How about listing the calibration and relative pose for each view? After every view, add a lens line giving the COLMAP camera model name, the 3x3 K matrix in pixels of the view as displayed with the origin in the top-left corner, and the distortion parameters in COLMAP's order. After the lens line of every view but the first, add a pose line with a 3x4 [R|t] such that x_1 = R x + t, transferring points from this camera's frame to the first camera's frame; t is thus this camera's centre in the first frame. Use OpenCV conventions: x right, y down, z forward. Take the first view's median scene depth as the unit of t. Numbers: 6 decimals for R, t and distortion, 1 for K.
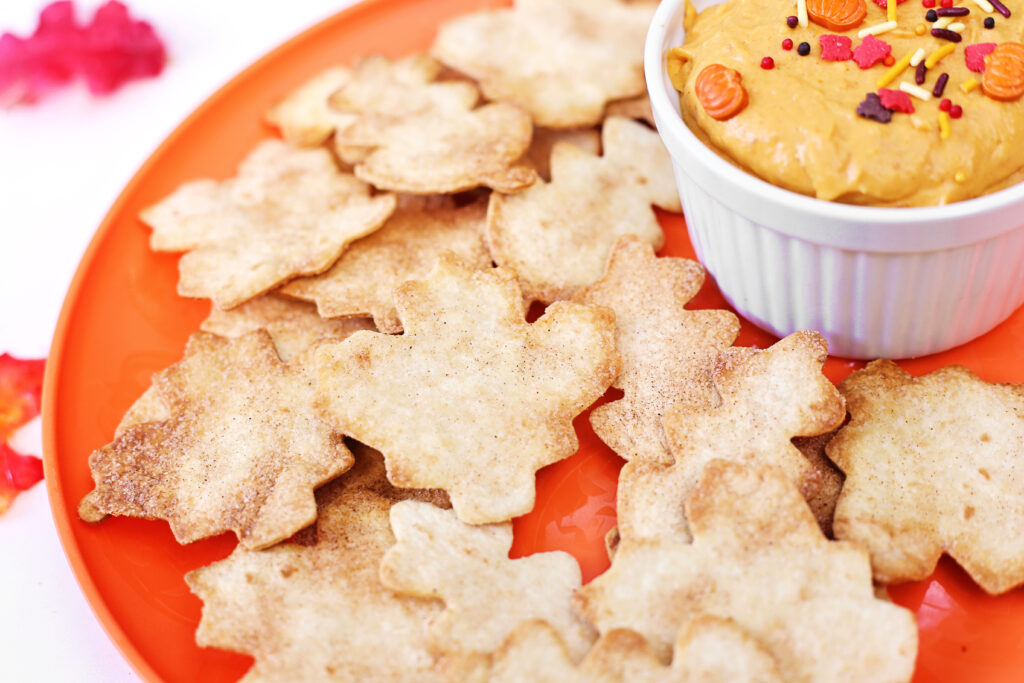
lens RADIAL K [[1752.2, 0, 512.0], [0, 1752.2, 341.5], [0, 0, 1]] dist [-0.145539, -0.123029]
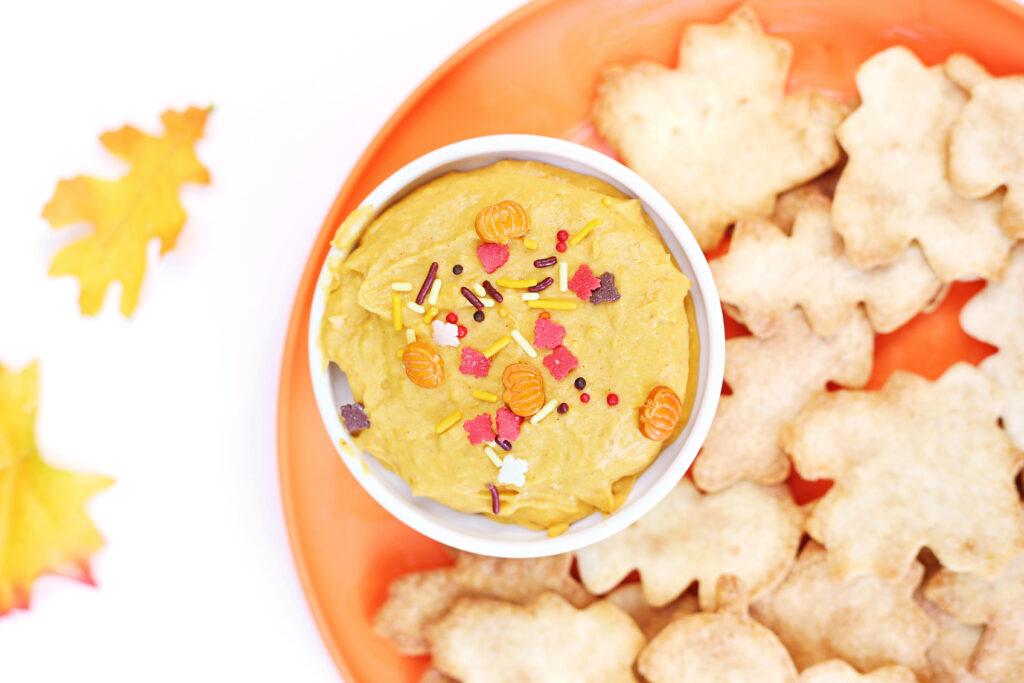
lens RADIAL K [[1752.2, 0, 512.0], [0, 1752.2, 341.5], [0, 0, 1]] dist [-0.145539, -0.123029]
pose [[-0.663810, -0.728812, 0.167896, 0.027225], [0.669047, -0.478333, 0.568836, -0.834511], [-0.334264, 0.489929, 0.805131, 0.089252]]
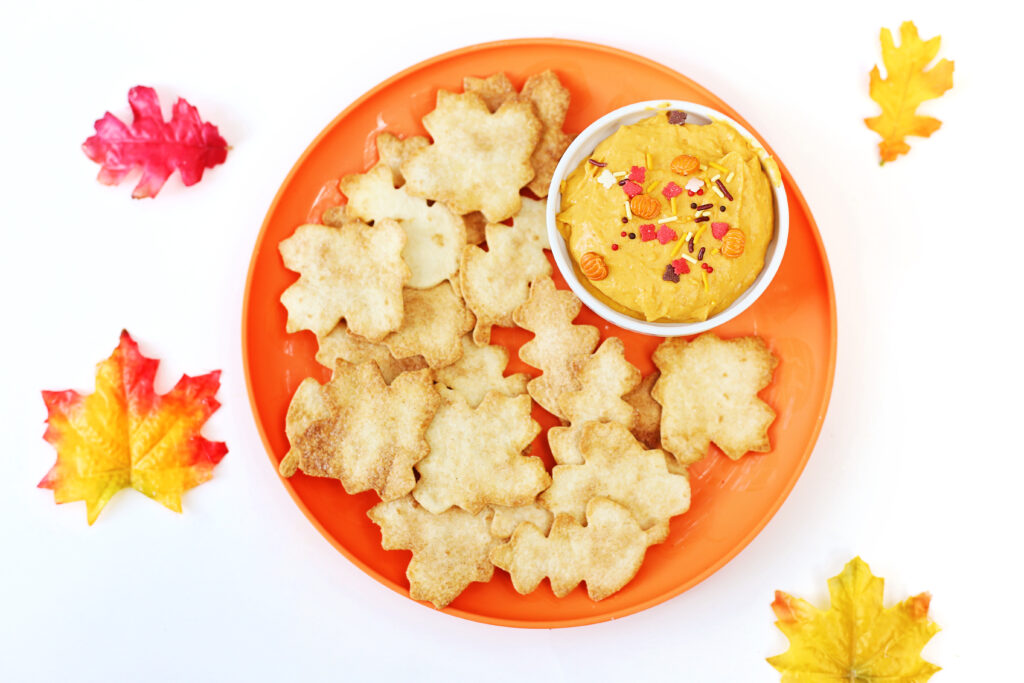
lens RADIAL K [[1752.2, 0, 512.0], [0, 1752.2, 341.5], [0, 0, 1]] dist [-0.145539, -0.123029]
pose [[0.968399, -0.205128, 0.141869, -0.273443], [0.094975, 0.829263, 0.550729, -1.186698], [-0.230617, -0.519851, 0.822539, -0.674522]]
